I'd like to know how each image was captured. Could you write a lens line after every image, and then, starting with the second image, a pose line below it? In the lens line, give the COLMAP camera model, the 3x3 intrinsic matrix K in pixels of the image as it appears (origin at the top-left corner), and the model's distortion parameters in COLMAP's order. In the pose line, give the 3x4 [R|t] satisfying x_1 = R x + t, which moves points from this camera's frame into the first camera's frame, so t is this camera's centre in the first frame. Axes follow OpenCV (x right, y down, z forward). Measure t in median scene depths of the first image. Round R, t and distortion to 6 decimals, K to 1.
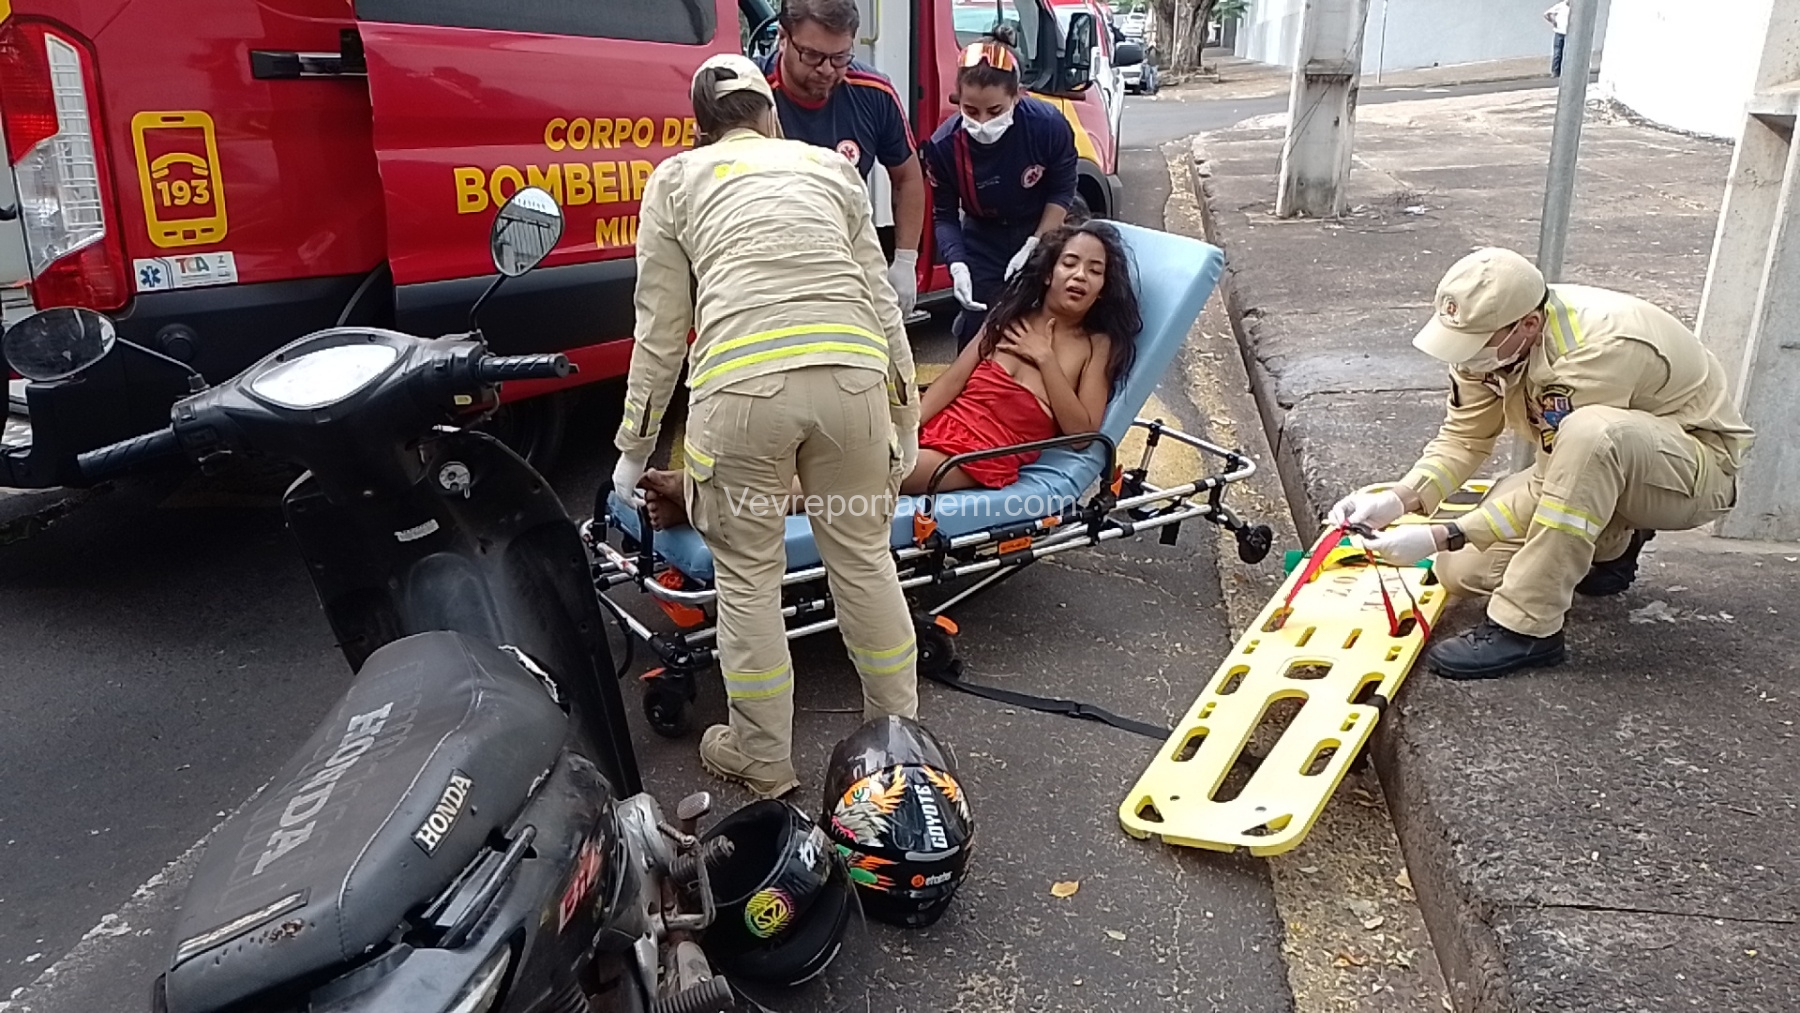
lens RADIAL K [[1329.4, 0, 914.7], [0, 1329.4, 496.5], [0, 0, 1]] dist [0.061240, -0.076432]
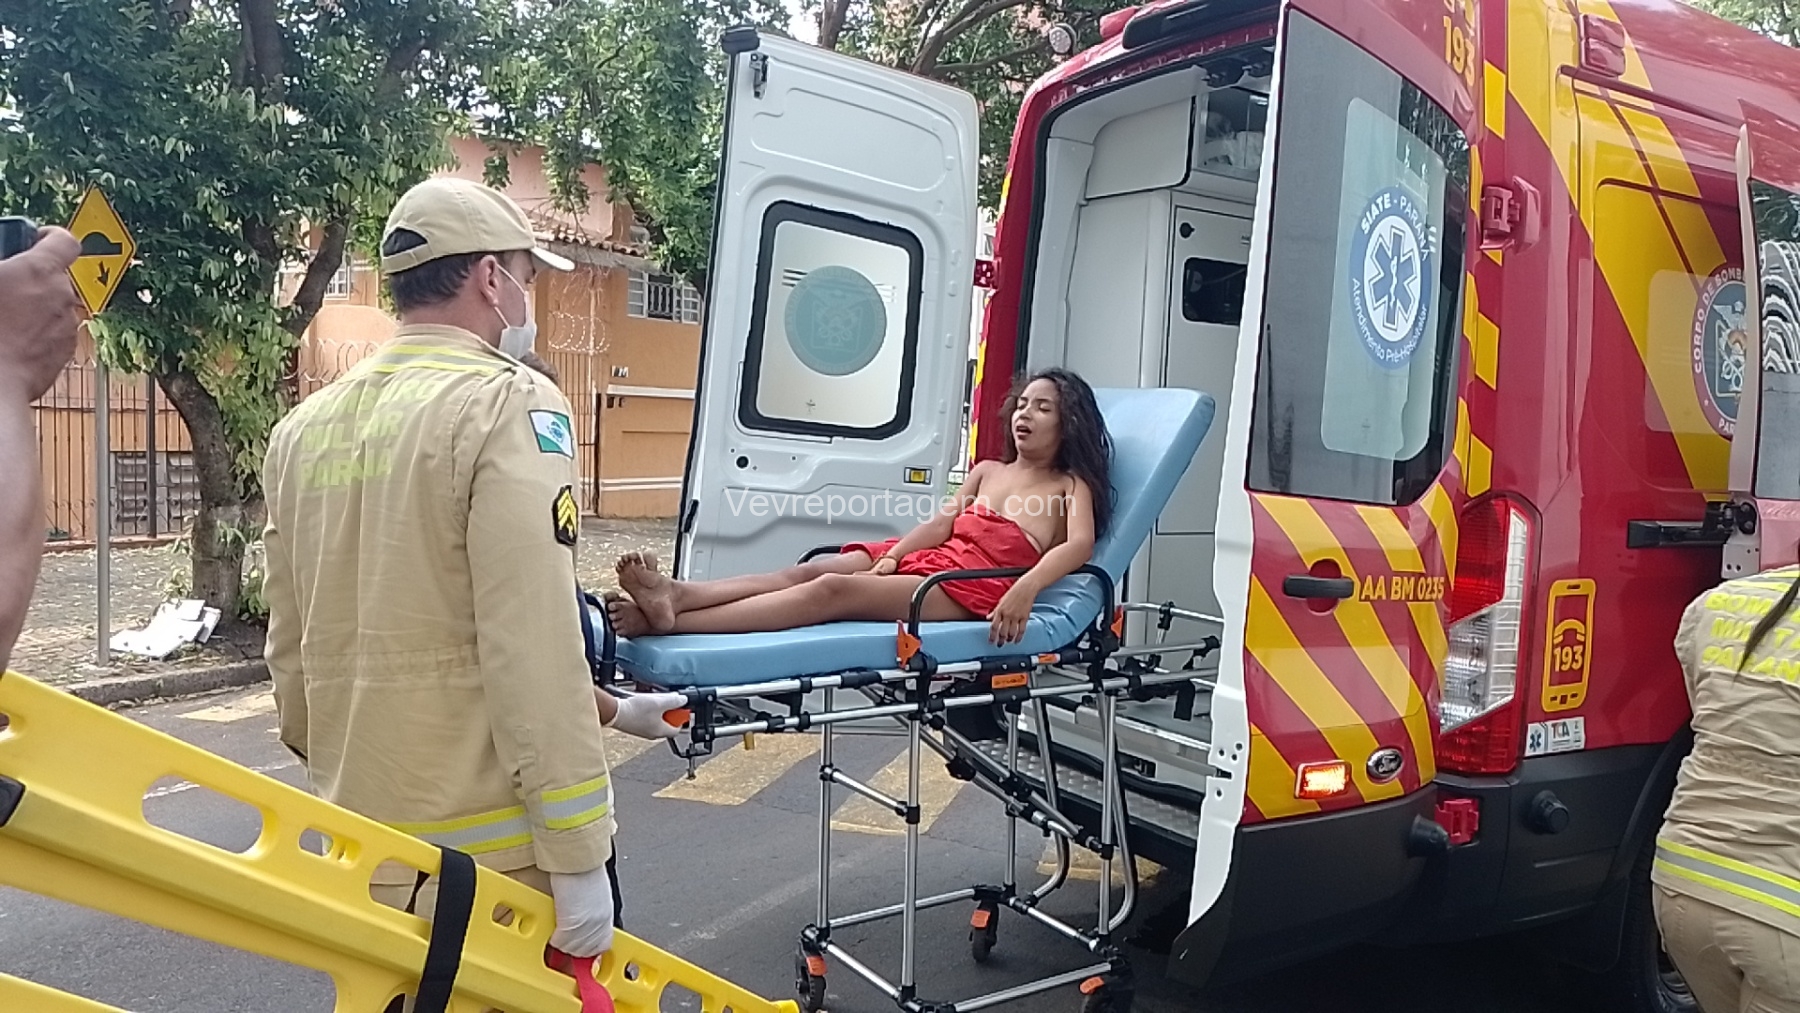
lens RADIAL K [[1329.4, 0, 902.3], [0, 1329.4, 501.1], [0, 0, 1]] dist [0.061240, -0.076432]
pose [[0.926251, 0.054351, -0.372967, -0.632454], [-0.149259, 0.961543, -0.230557, -0.036509], [0.346093, 0.269223, 0.898743, -0.085282]]
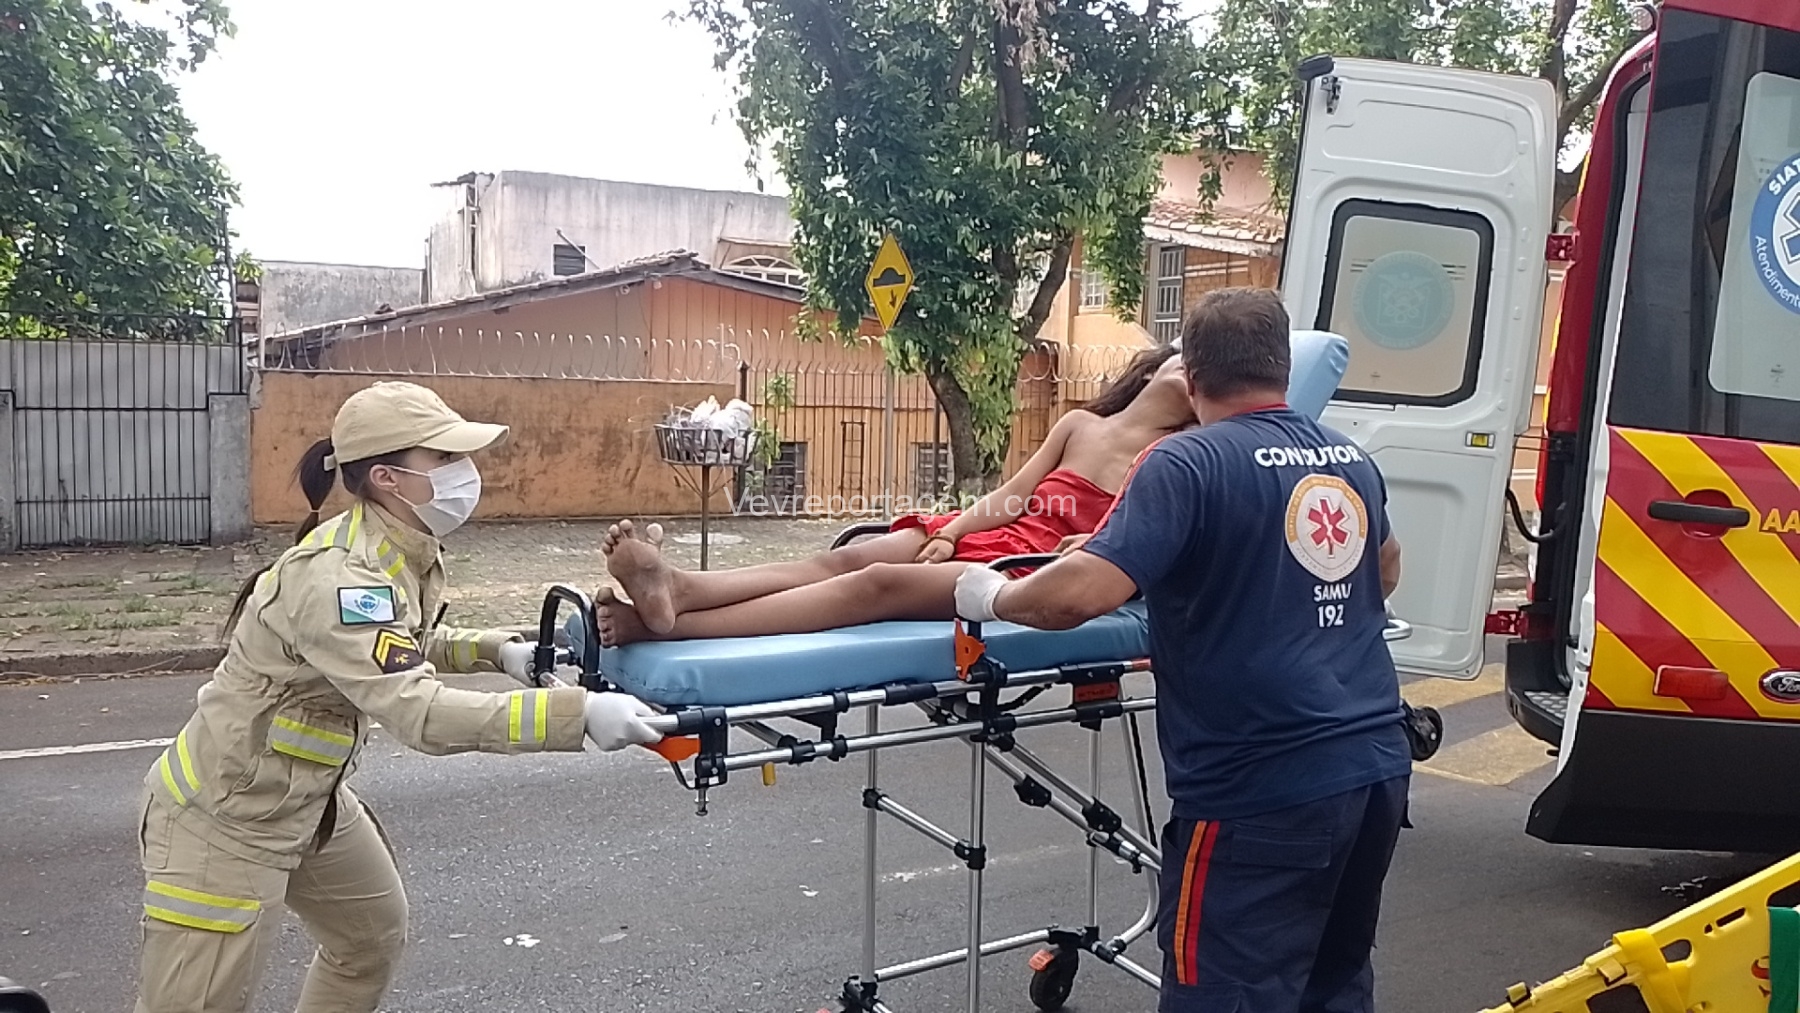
lens RADIAL K [[1329.4, 0, 903.4], [0, 1329.4, 504.9], [0, 0, 1]] dist [0.061240, -0.076432]
pose [[0.587670, 0.078060, -0.805326, -0.299509], [-0.275015, 0.955345, -0.108085, 0.026657], [0.760928, 0.284996, 0.582895, -0.195212]]
